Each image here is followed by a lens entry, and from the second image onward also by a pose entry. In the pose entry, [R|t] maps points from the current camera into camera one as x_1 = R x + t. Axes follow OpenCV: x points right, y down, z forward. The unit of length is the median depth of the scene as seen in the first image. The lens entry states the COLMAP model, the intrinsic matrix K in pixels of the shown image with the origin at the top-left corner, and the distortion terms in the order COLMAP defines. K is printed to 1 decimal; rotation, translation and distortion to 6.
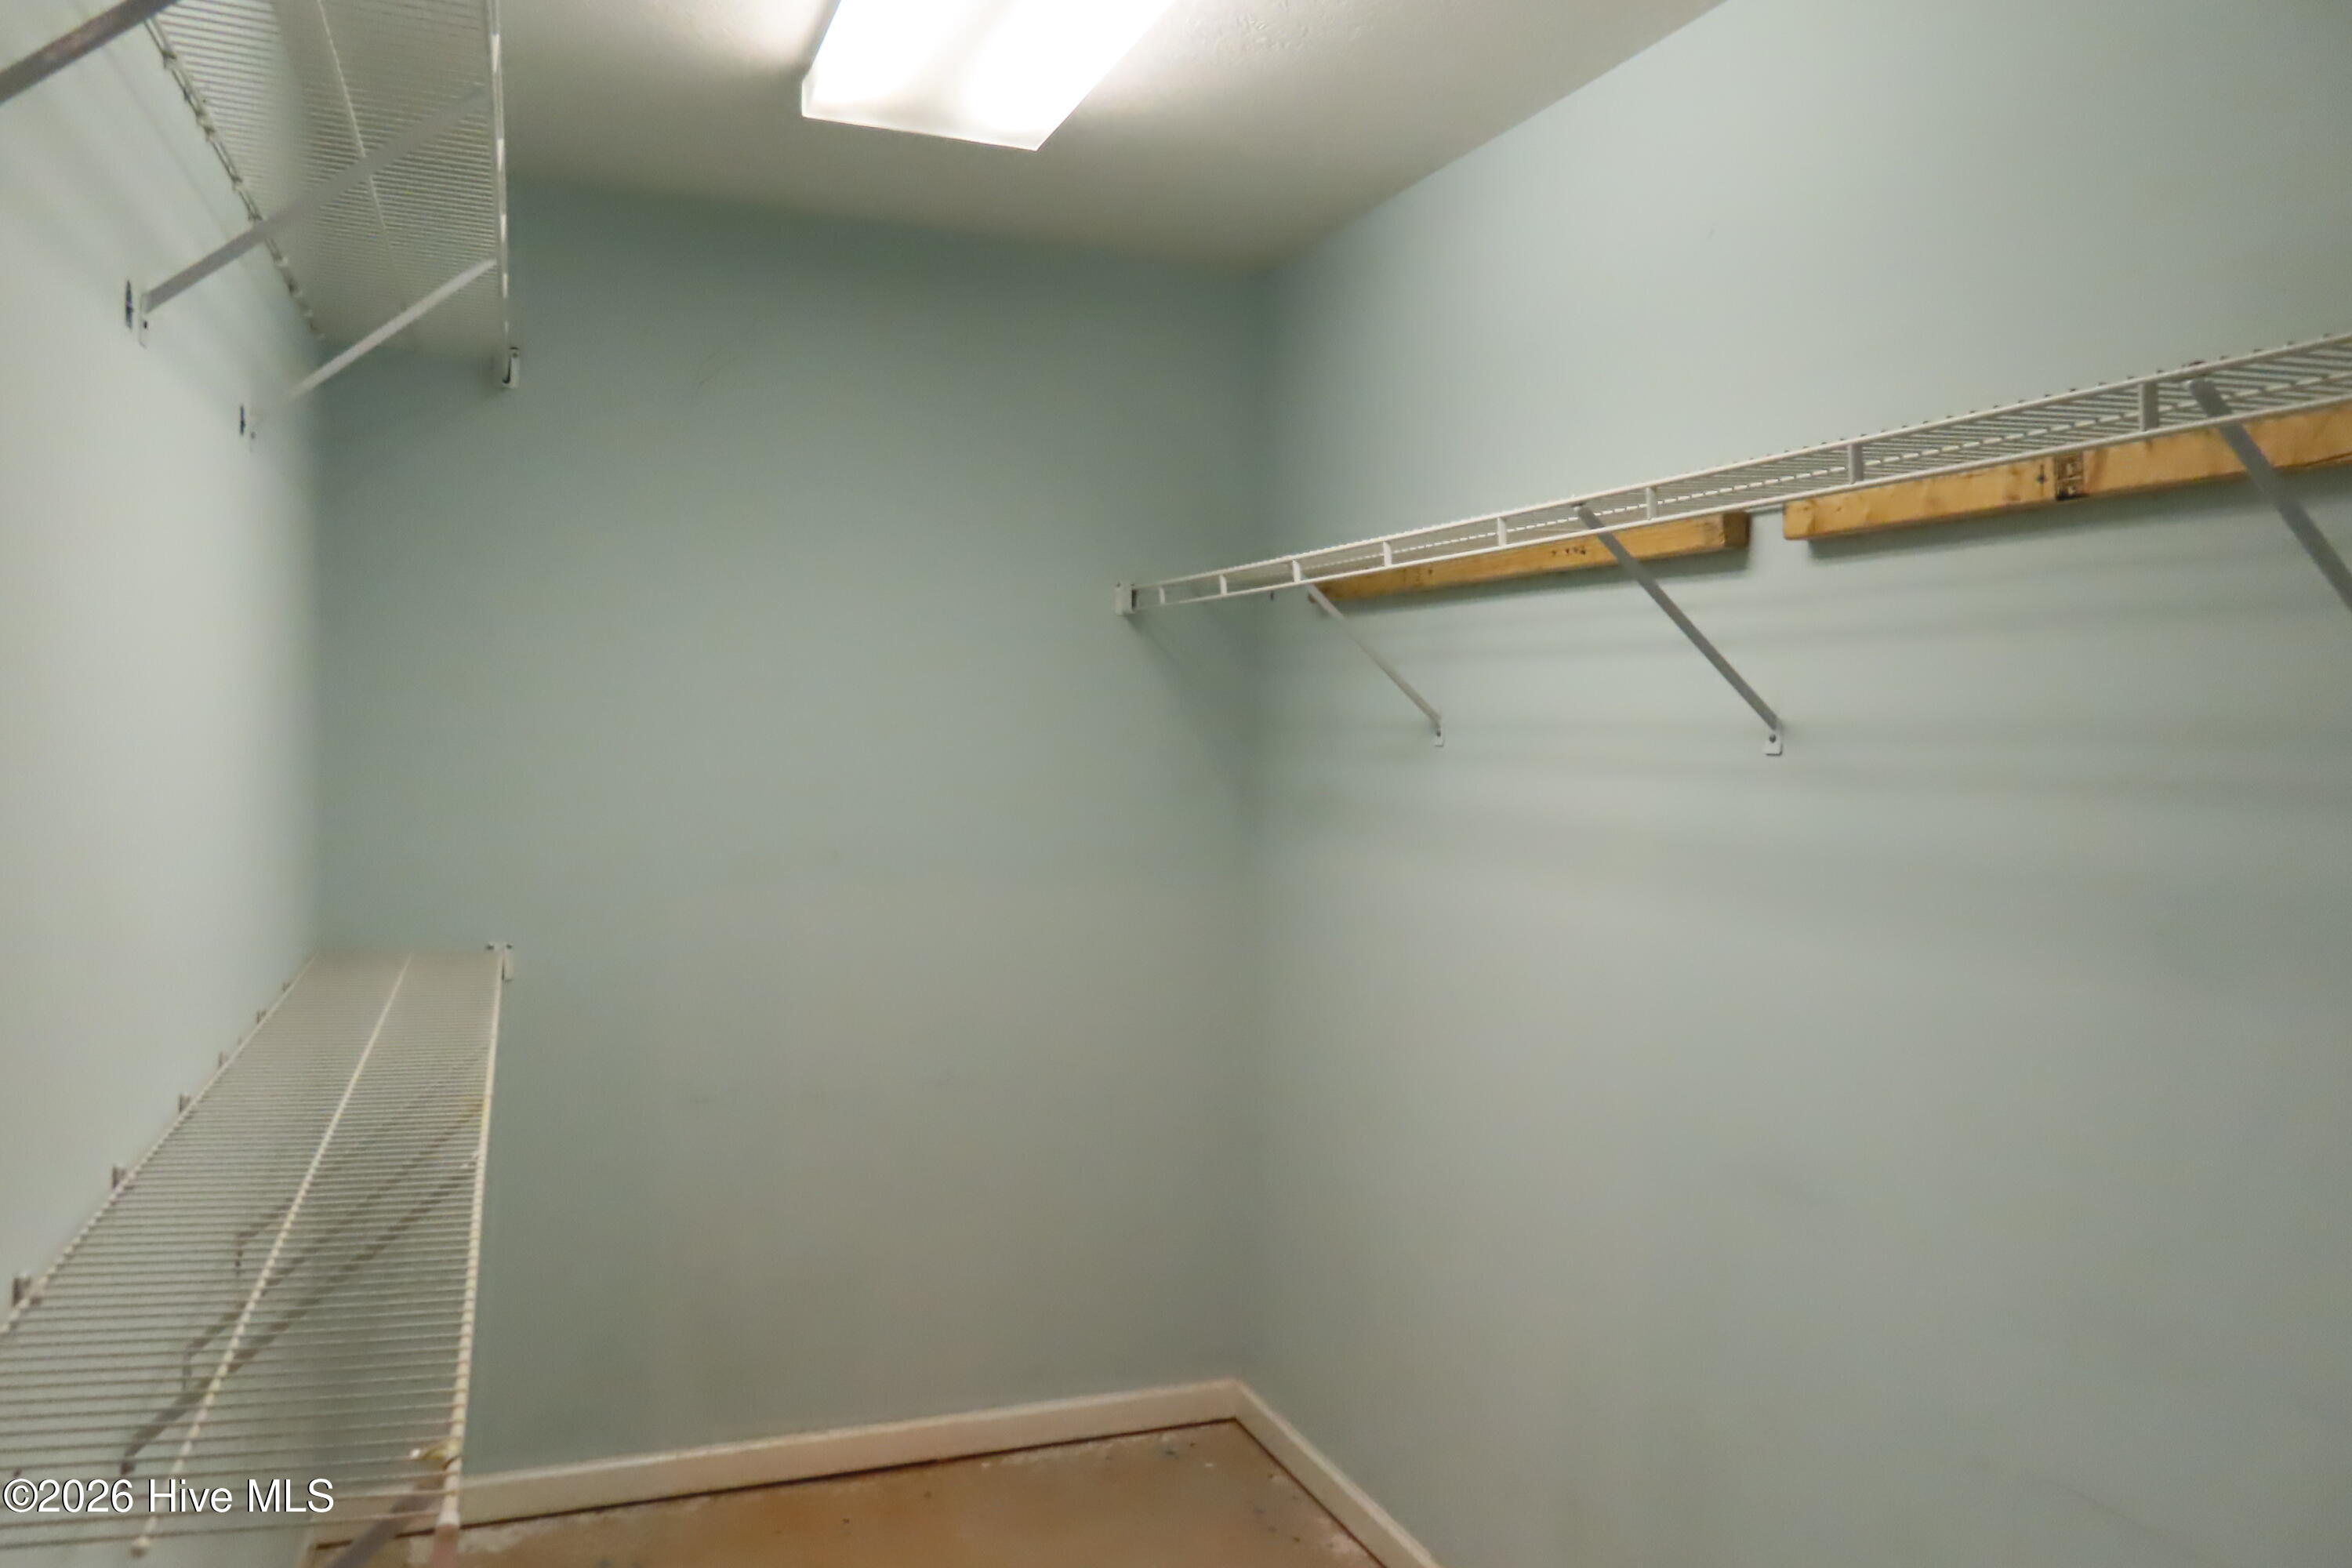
lens RADIAL K [[1691.0, 0, 1176.0], [0, 1691.0, 784.0], [0, 0, 1]] dist [-0.004950, -0.000696]
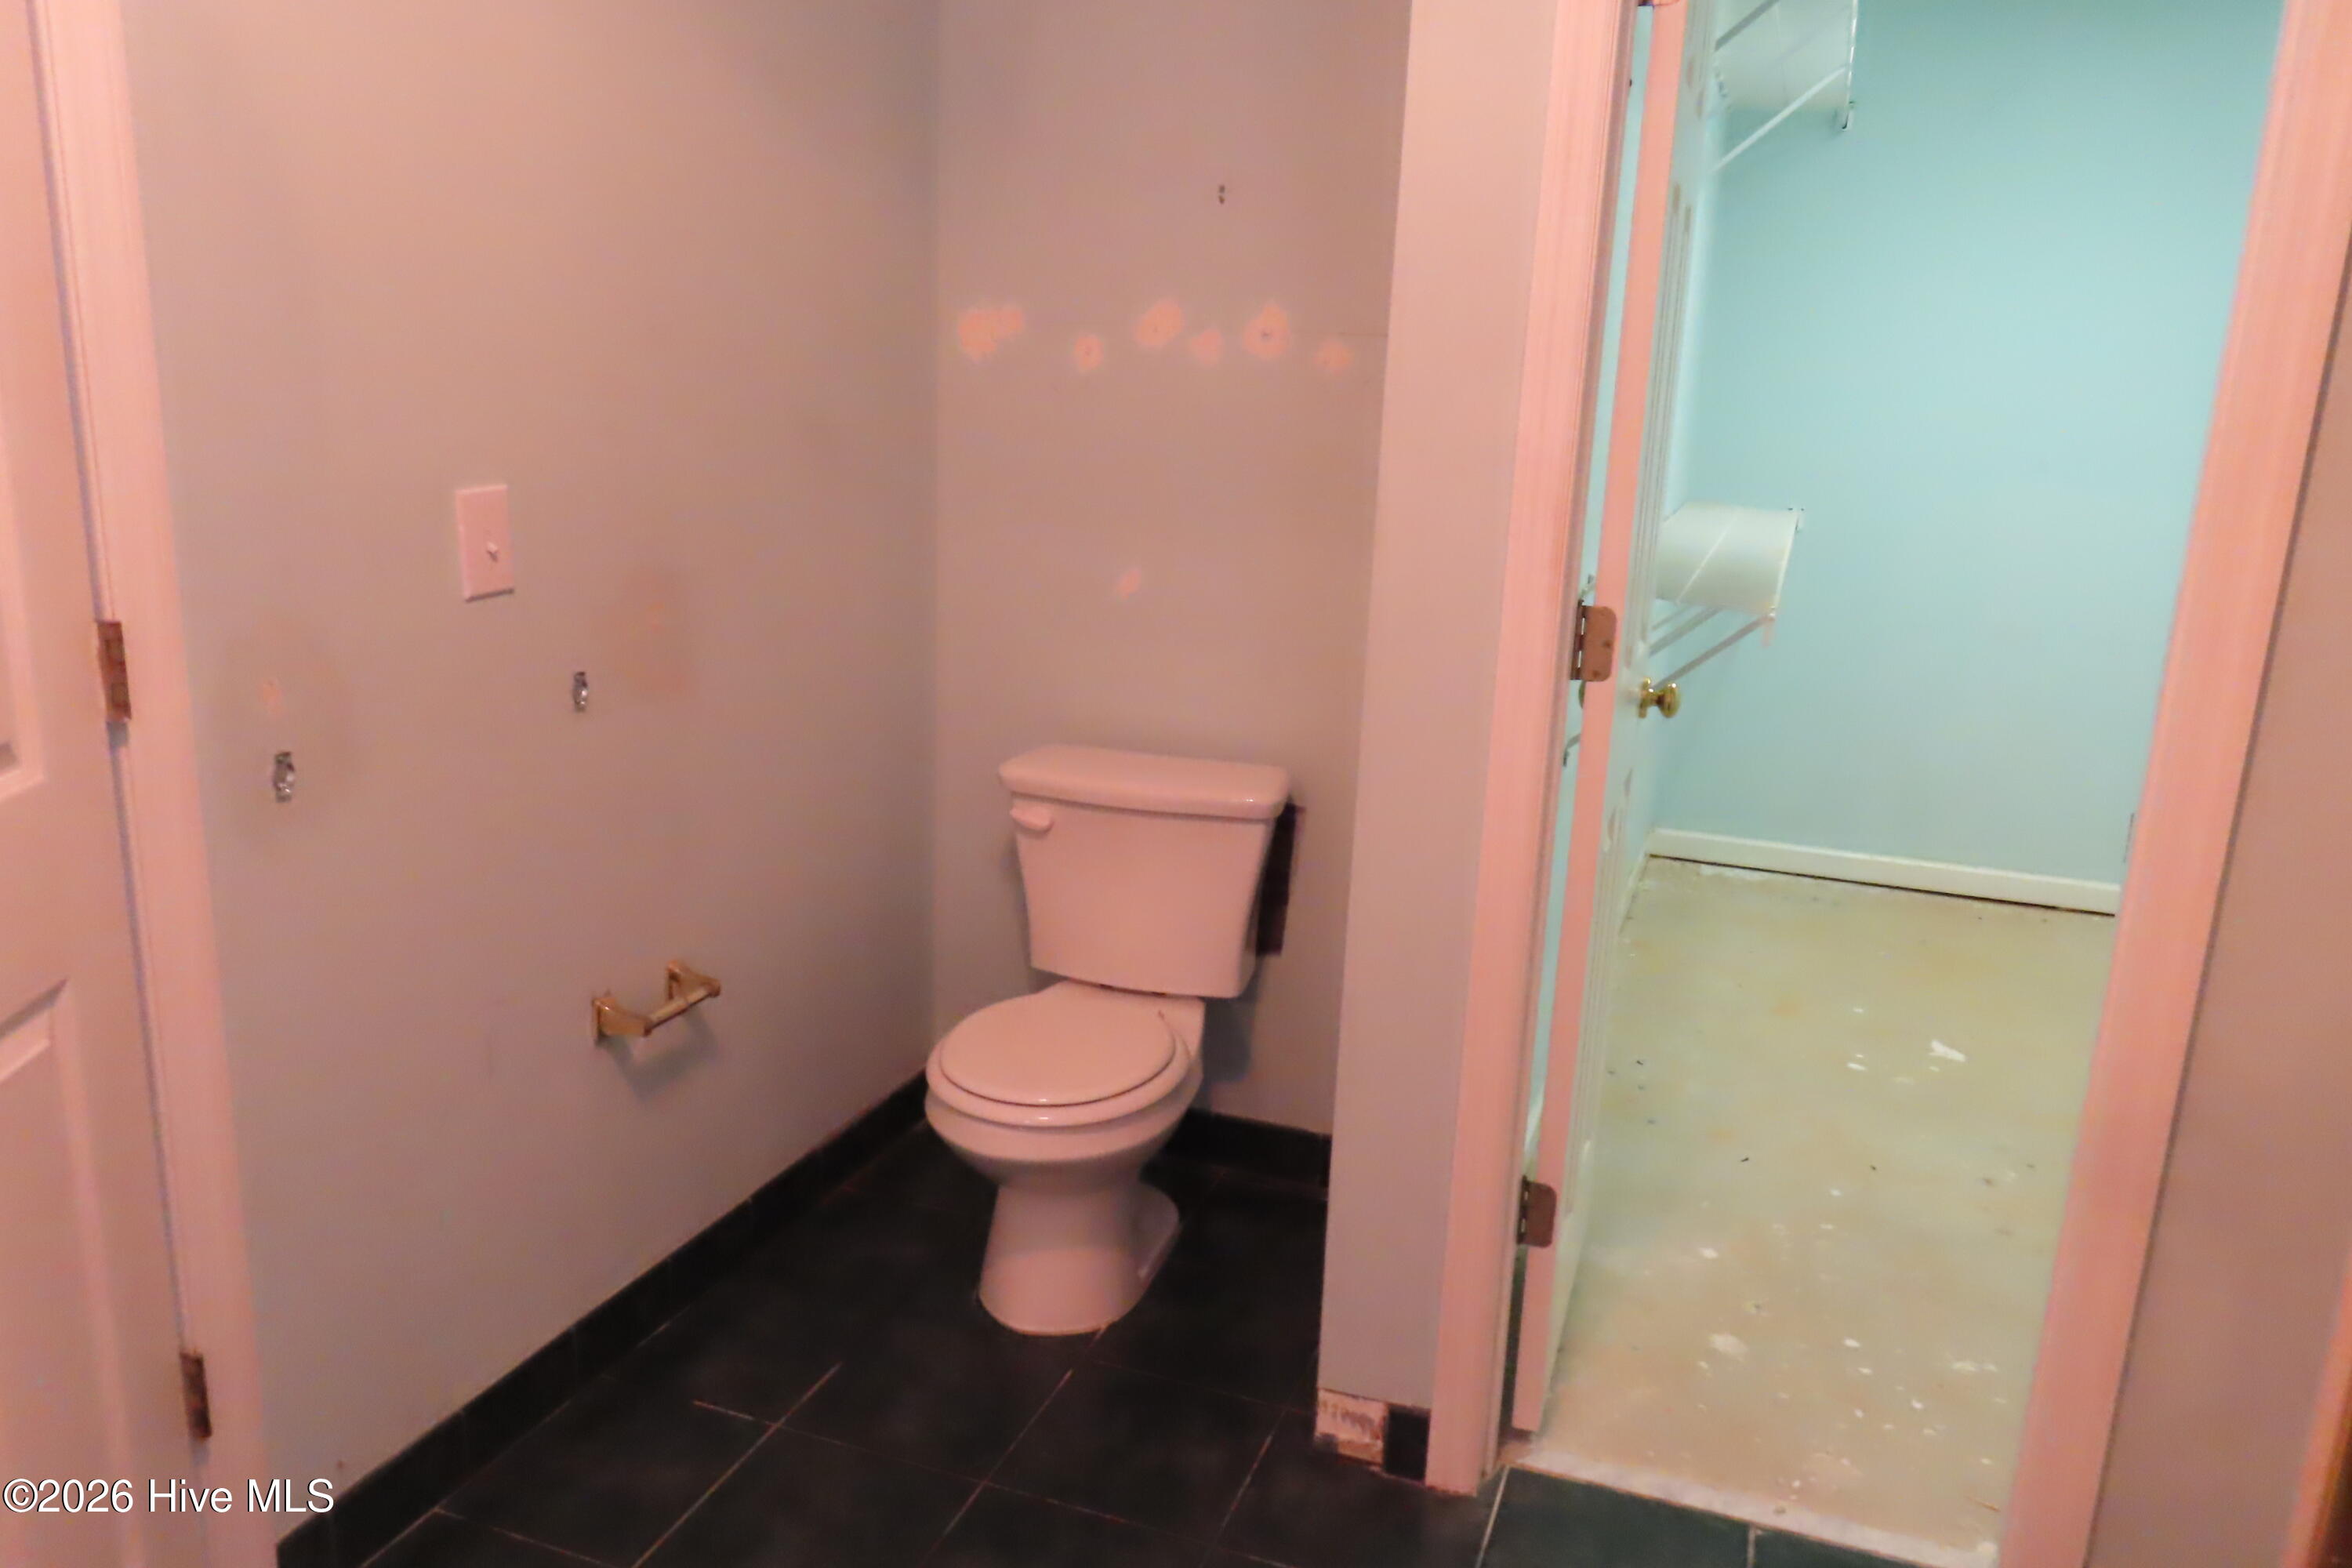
lens RADIAL K [[1691.0, 0, 1176.0], [0, 1691.0, 784.0], [0, 0, 1]] dist [-0.004950, -0.000696]
pose [[0.742927, 0.223679, -0.630894, 0.185145], [0.007362, 0.939728, 0.341843, -0.188046], [0.669332, -0.258609, 0.696502, -0.459306]]
